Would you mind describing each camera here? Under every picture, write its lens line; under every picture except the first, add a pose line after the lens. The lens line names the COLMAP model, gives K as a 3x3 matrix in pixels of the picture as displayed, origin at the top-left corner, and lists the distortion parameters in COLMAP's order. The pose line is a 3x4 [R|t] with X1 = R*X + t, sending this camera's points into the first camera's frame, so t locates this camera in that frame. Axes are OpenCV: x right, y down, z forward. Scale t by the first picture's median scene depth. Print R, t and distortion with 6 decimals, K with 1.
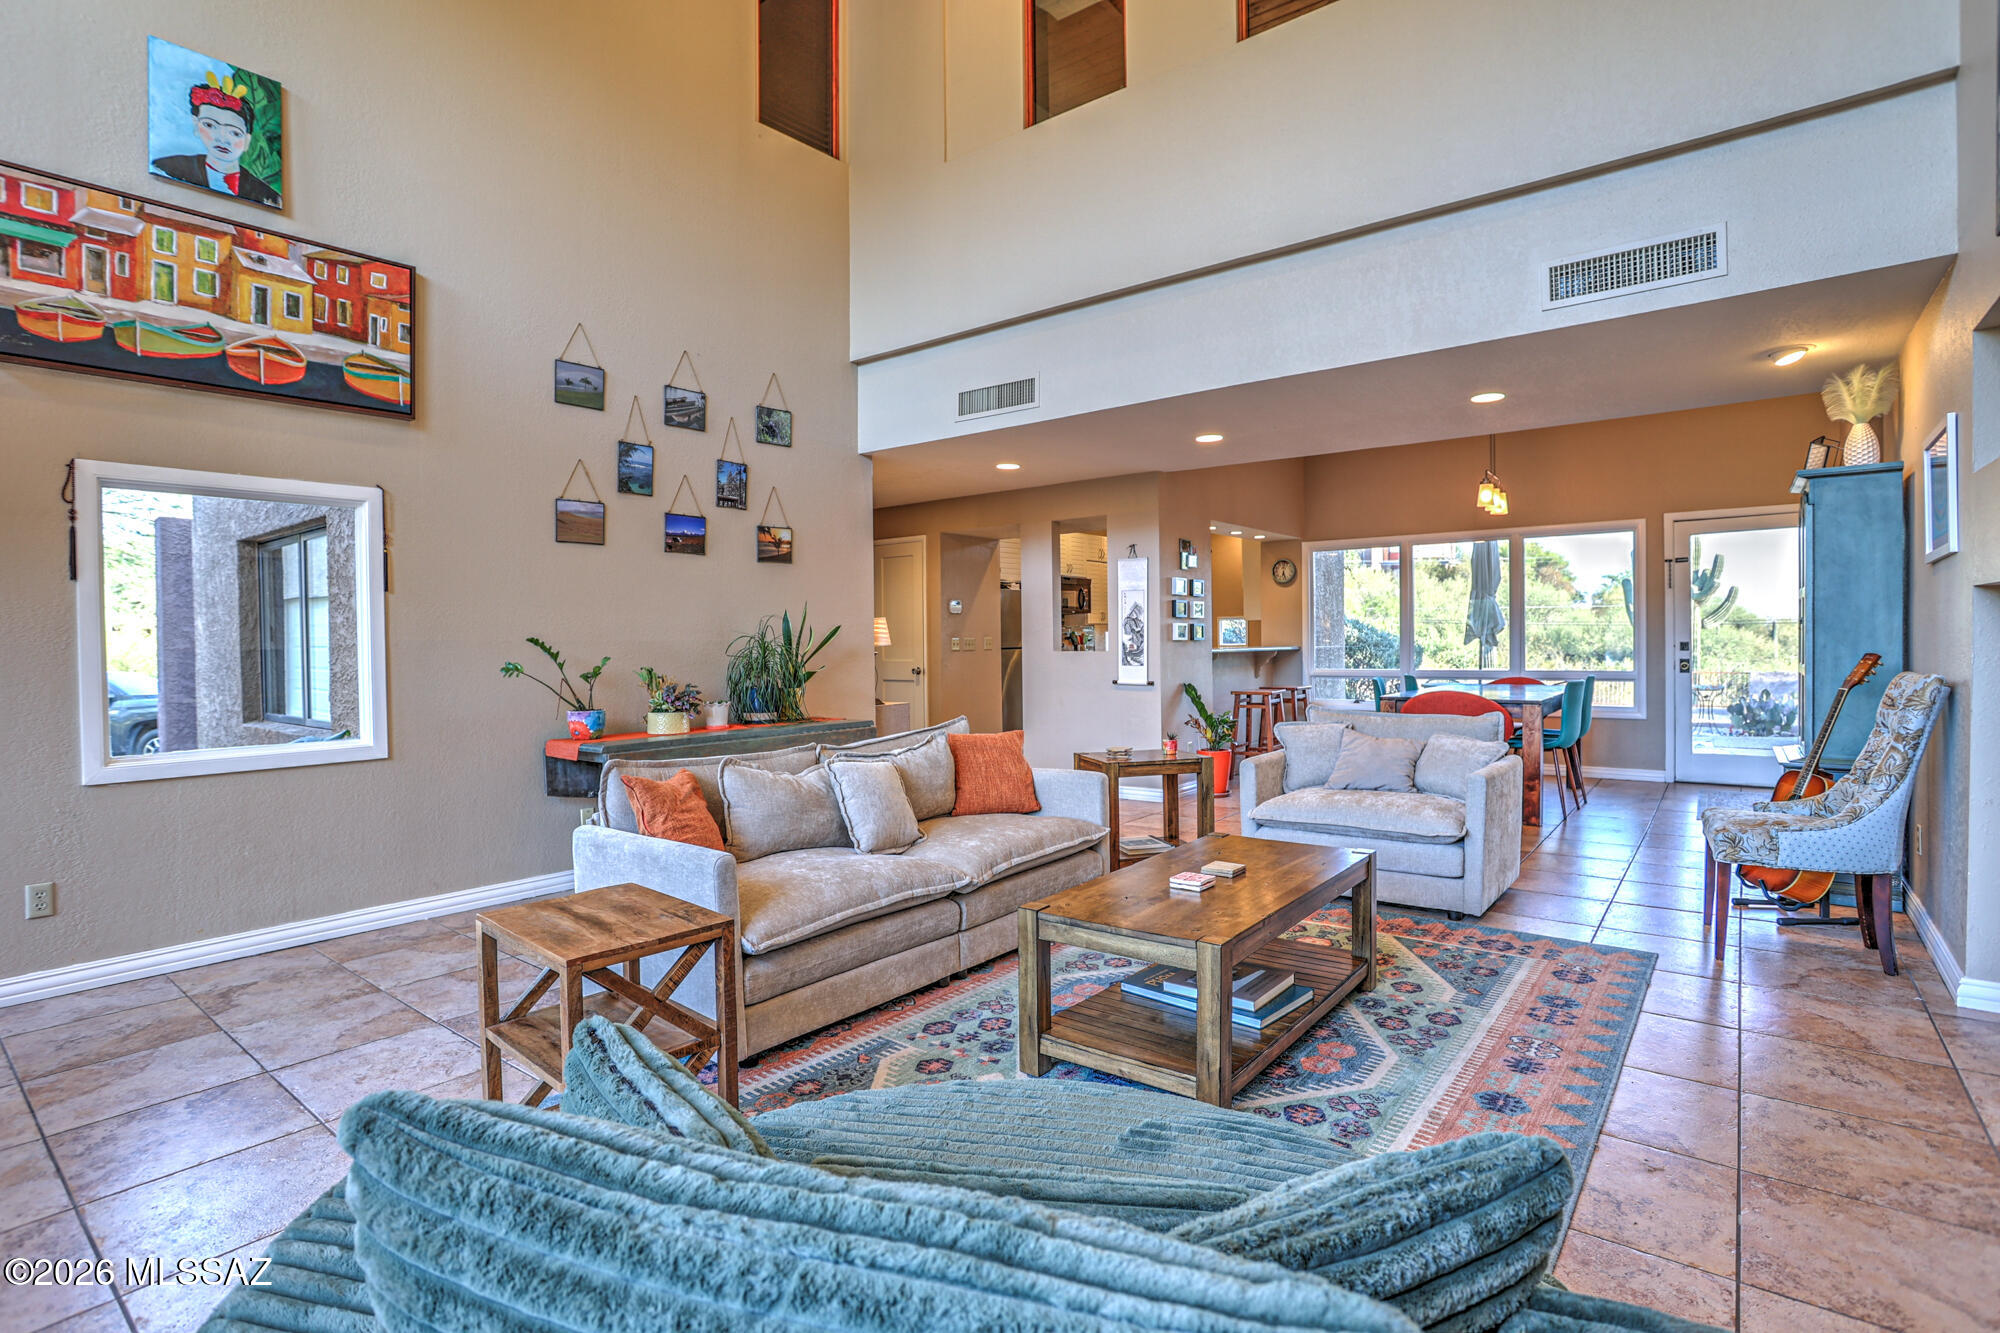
lens RADIAL K [[992.4, 0, 967.4], [0, 992.4, 666.1], [0, 0, 1]] dist [-0.083322, 0.034988]
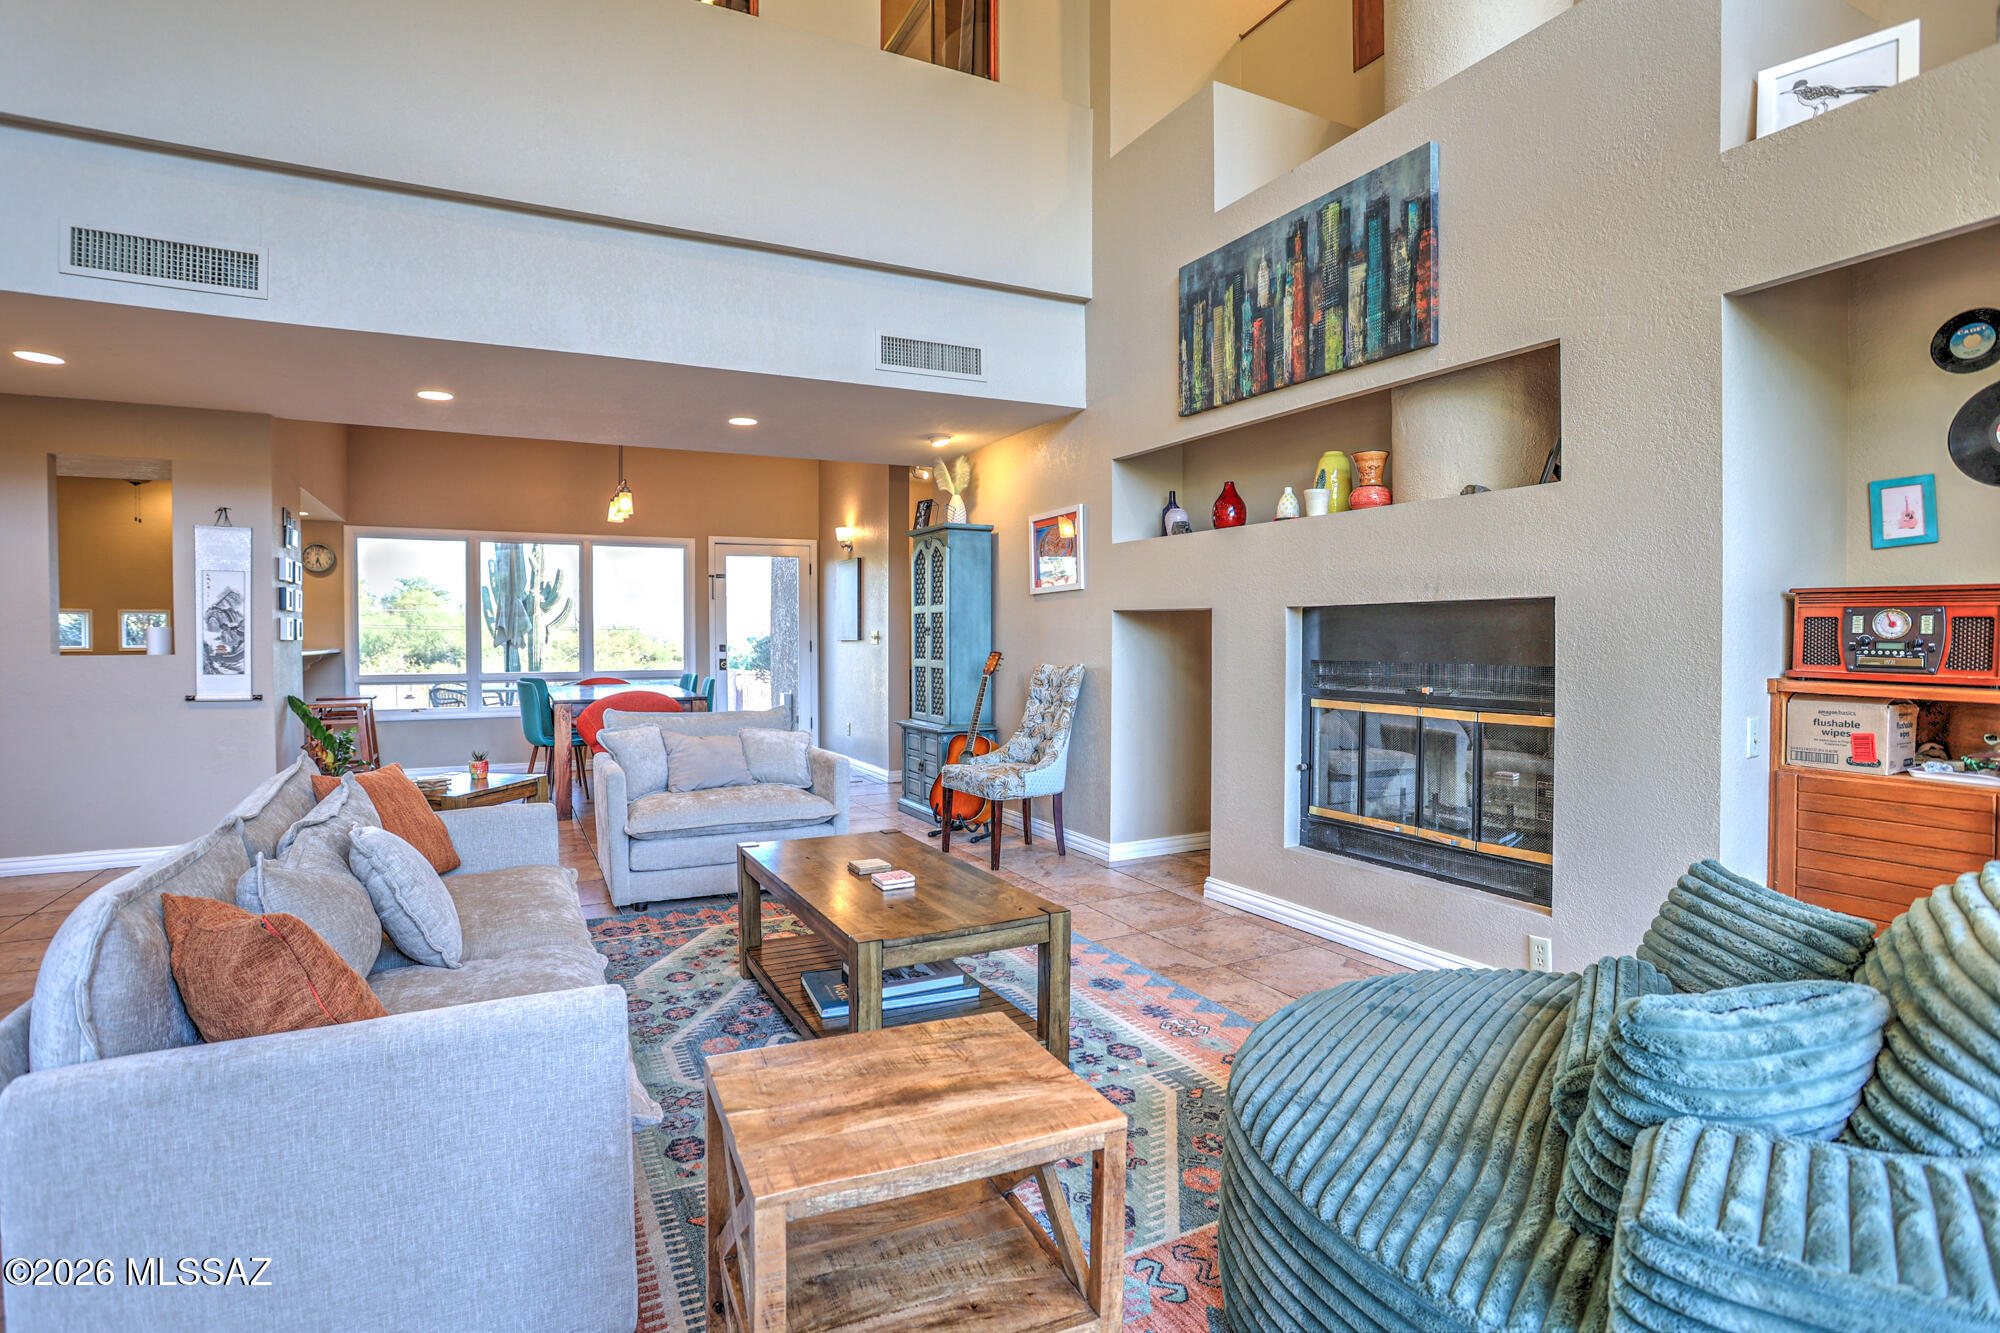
lens RADIAL K [[988.0, 0, 996.2], [0, 988.0, 661.4], [0, 0, 1]] dist [-0.069800, 0.029916]
pose [[0.390922, -0.010576, 0.920363, -0.265572], [0.019100, 0.999812, 0.003376, -0.001664], [-0.920226, 0.016260, 0.391050, 0.210266]]
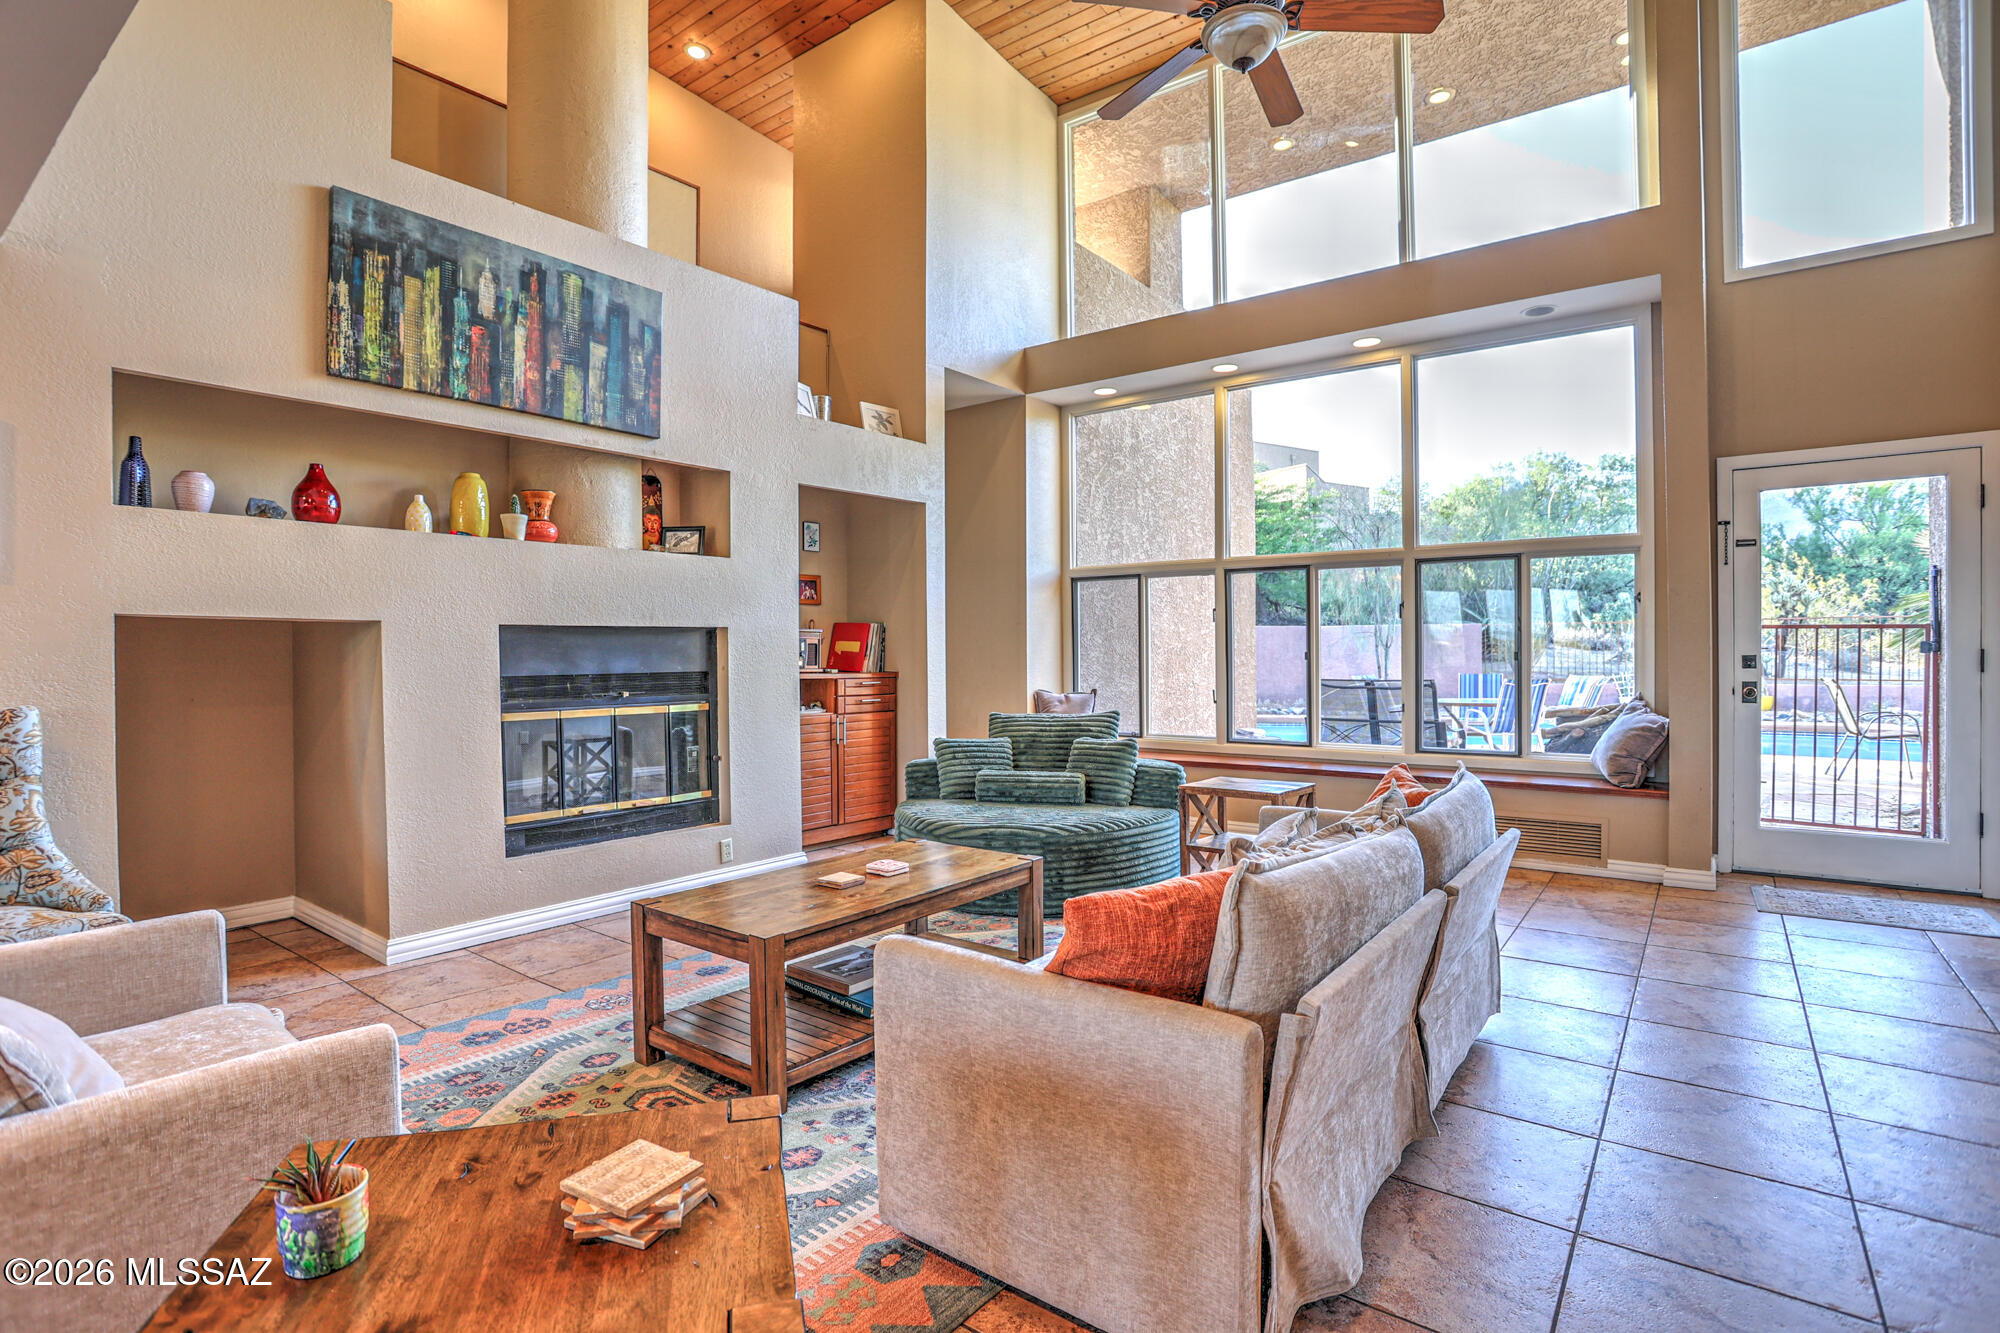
lens RADIAL K [[988.0, 0, 996.2], [0, 988.0, 661.4], [0, 0, 1]] dist [-0.069800, 0.029916]
pose [[-0.999049, 0.018078, -0.039676, 0.060748], [0.016718, 0.999271, 0.034322, -0.021628], [0.040268, 0.033626, -0.998623, 0.866434]]
